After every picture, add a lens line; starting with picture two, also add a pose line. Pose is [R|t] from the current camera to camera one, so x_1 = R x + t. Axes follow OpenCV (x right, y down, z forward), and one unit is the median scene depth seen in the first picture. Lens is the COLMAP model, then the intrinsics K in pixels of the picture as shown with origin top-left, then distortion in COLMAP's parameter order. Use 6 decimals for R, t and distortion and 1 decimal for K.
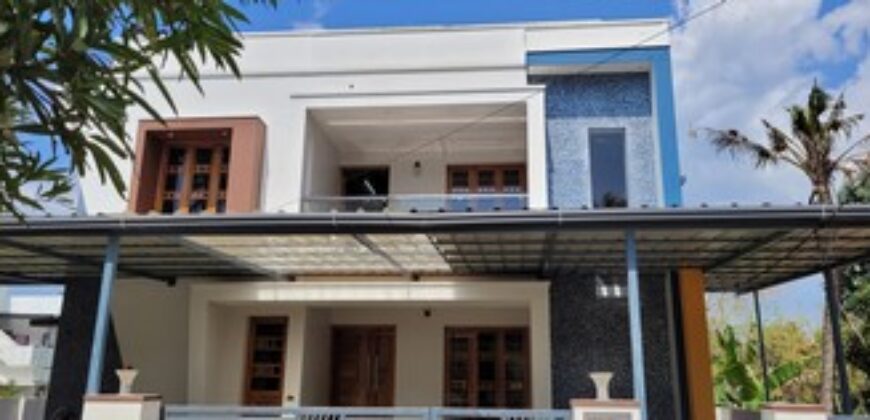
lens RADIAL K [[617.3, 0, 435.0], [0, 617.3, 210.0], [0, 0, 1]] dist [-0.002713, -0.001112]
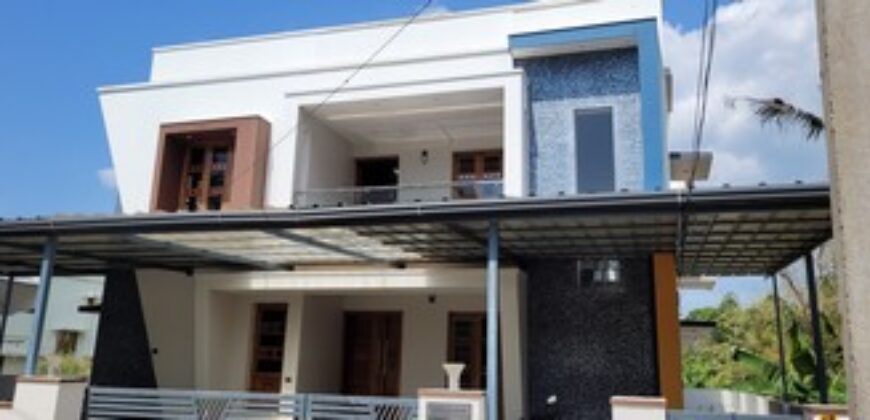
lens RADIAL K [[613.7, 0, 435.0], [0, 613.7, 210.0], [0, 0, 1]] dist [0.009733, 0.002644]
pose [[0.984599, -0.028847, -0.172431, 0.196107], [0.033617, 0.999127, 0.024809, -0.005841], [0.171565, -0.030224, 0.984709, 0.006281]]
